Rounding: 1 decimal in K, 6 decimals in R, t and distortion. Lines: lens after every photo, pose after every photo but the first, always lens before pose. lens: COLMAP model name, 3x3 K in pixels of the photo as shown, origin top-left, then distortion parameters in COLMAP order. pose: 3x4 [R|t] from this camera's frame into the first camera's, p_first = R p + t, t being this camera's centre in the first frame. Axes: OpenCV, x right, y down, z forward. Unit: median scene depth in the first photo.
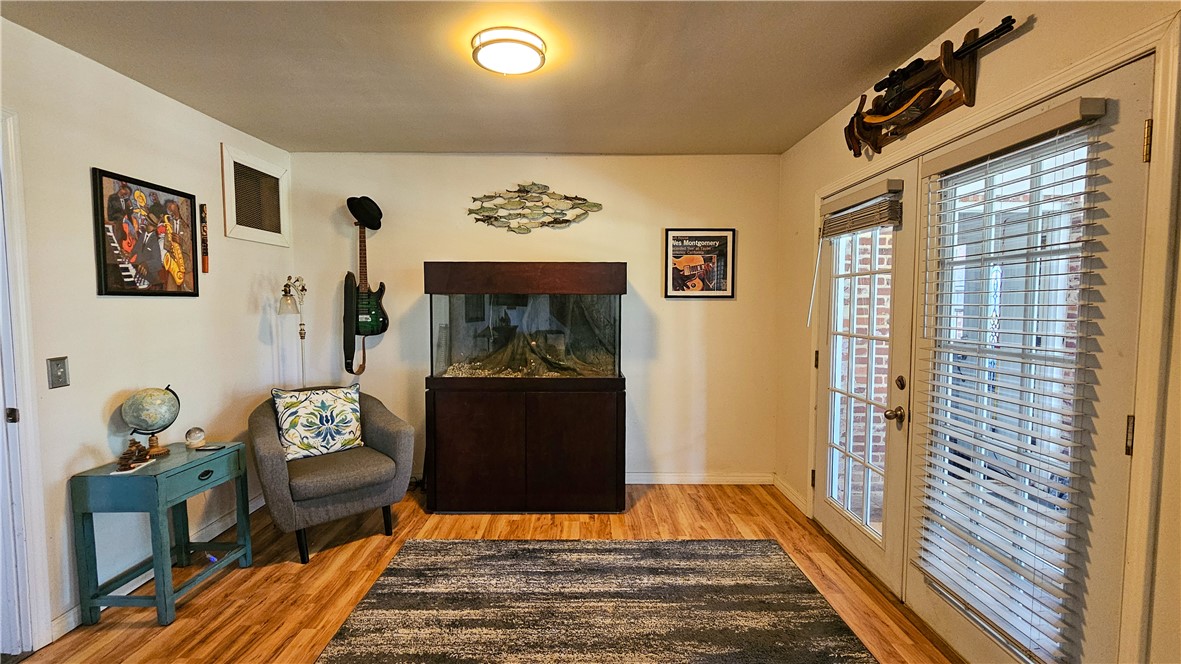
lens RADIAL K [[490.6, 0, 583.1], [0, 490.6, 333.0], [0, 0, 1]] dist [-0.002579, -0.000133]
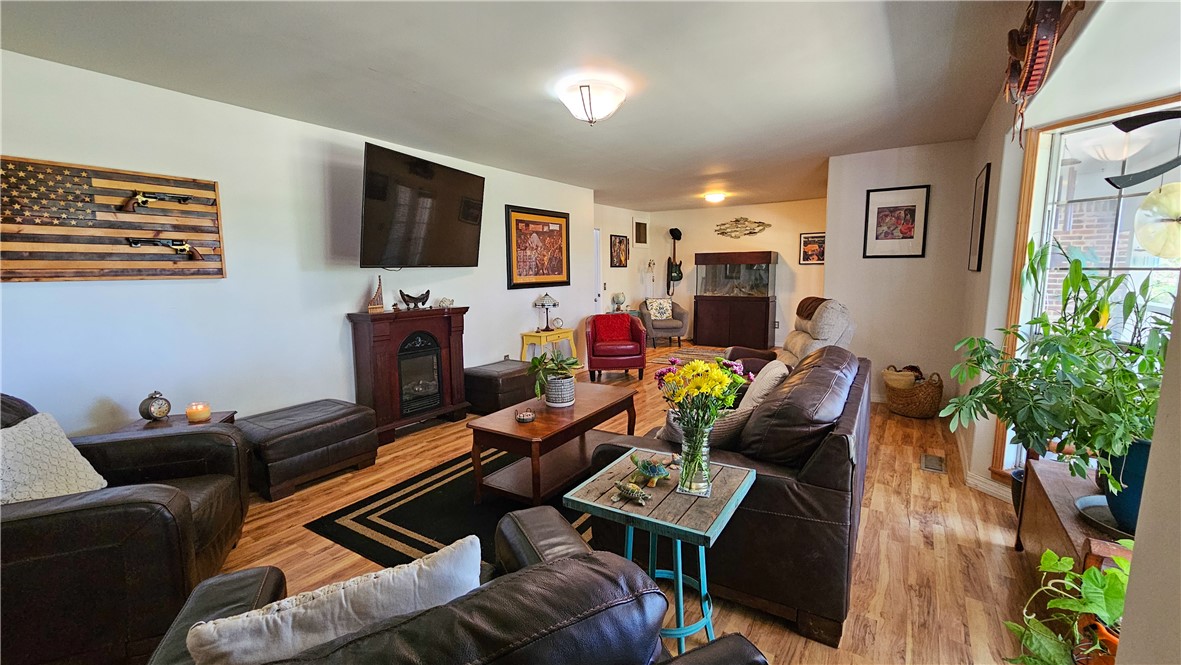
lens RADIAL K [[494.0, 0, 587.6], [0, 494.0, 333.4], [0, 0, 1]] dist [-0.000460, 0.000000]
pose [[0.835099, 0.057097, -0.547129, 0.676919], [-0.018896, 0.996989, 0.075202, 0.101208], [0.549776, -0.052462, 0.833663, -1.581842]]
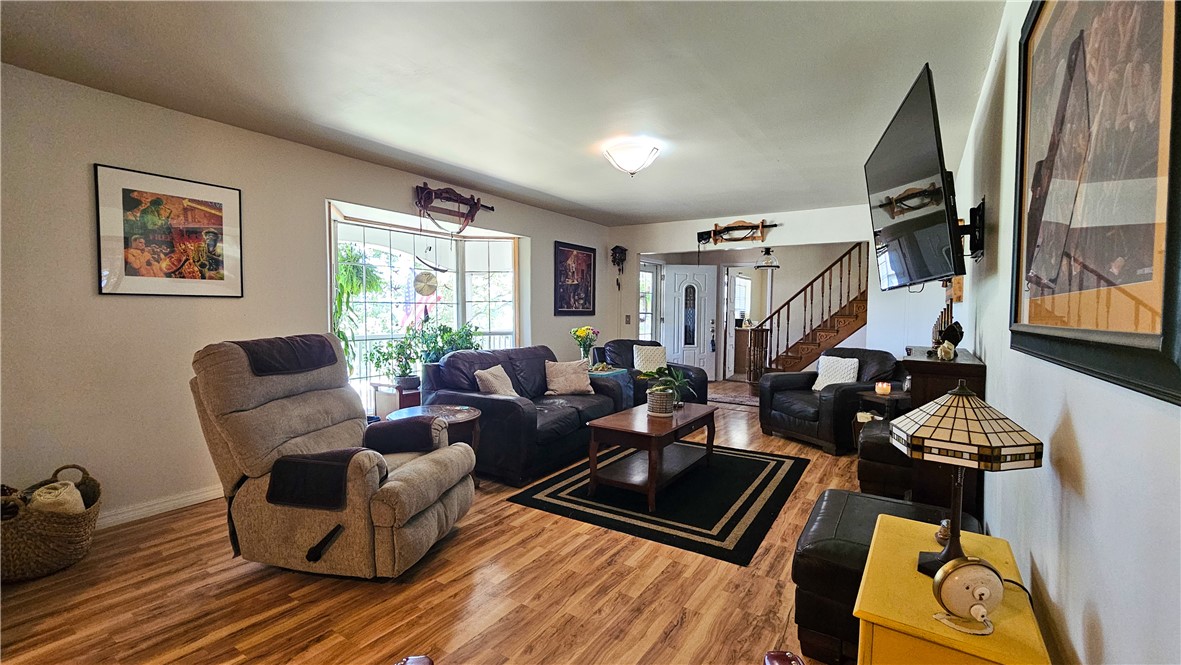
lens RADIAL K [[494.0, 0, 591.1], [0, 494.0, 331.8], [0, 0, 1]] dist [-0.000460, 0.000000]
pose [[-0.831416, -0.027874, 0.554951, -1.682877], [0.025423, 0.995787, 0.088103, -0.062829], [-0.555069, 0.087359, -0.827204, 2.367808]]
